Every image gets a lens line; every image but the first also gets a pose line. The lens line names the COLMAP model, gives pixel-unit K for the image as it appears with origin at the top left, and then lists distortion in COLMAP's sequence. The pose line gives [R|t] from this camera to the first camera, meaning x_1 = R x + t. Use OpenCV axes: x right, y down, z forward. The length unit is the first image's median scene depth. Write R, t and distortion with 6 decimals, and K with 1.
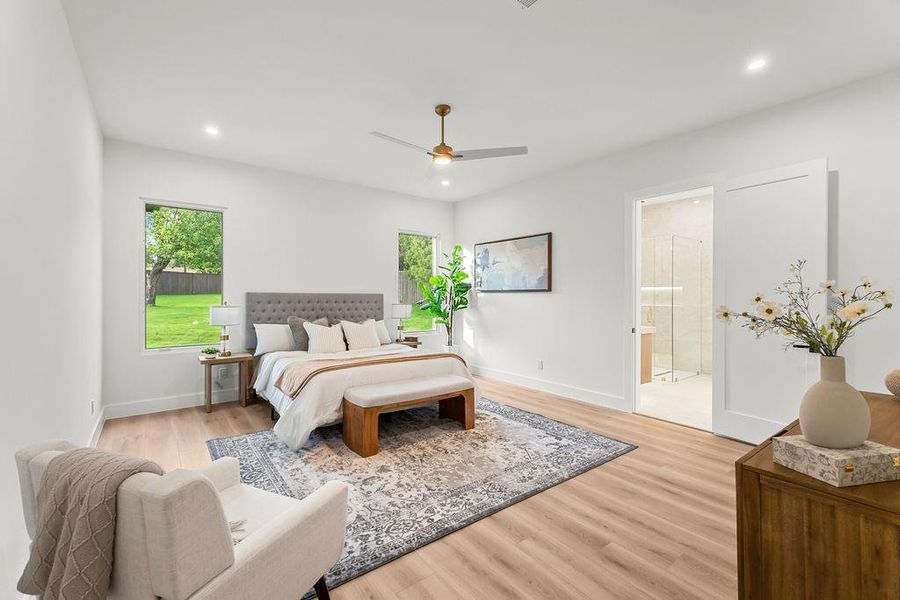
lens RADIAL K [[386.1, 0, 446.9], [0, 386.1, 296.8], [0, 0, 1]] dist [0.008113, -0.000529]
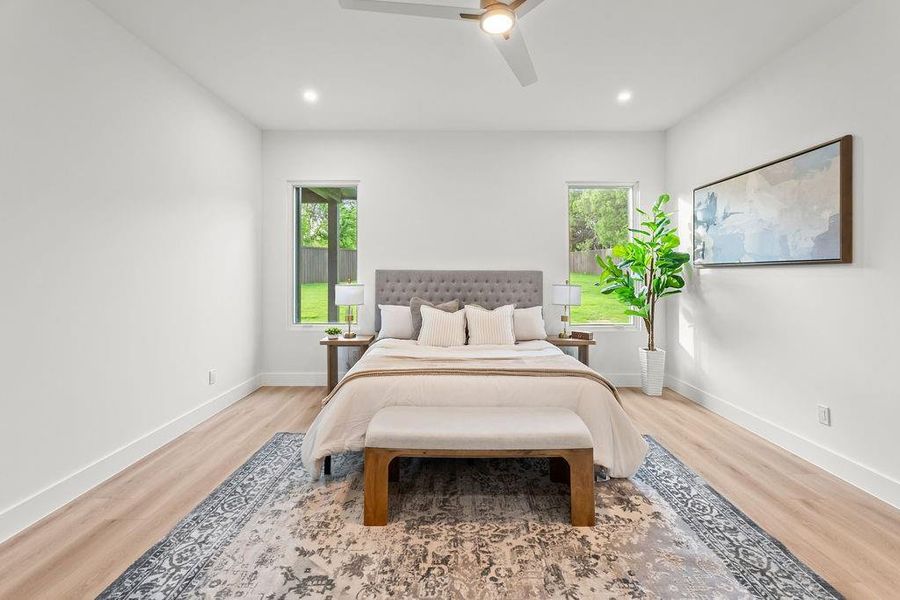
lens RADIAL K [[386.1, 0, 467.1], [0, 386.1, 272.7], [0, 0, 1]] dist [0.008113, -0.000529]
pose [[0.797390, -0.004151, -0.603451, 0.197679], [-0.001026, 0.999966, -0.008234, 0.002668], [0.603464, 0.007184, 0.797358, 0.377044]]
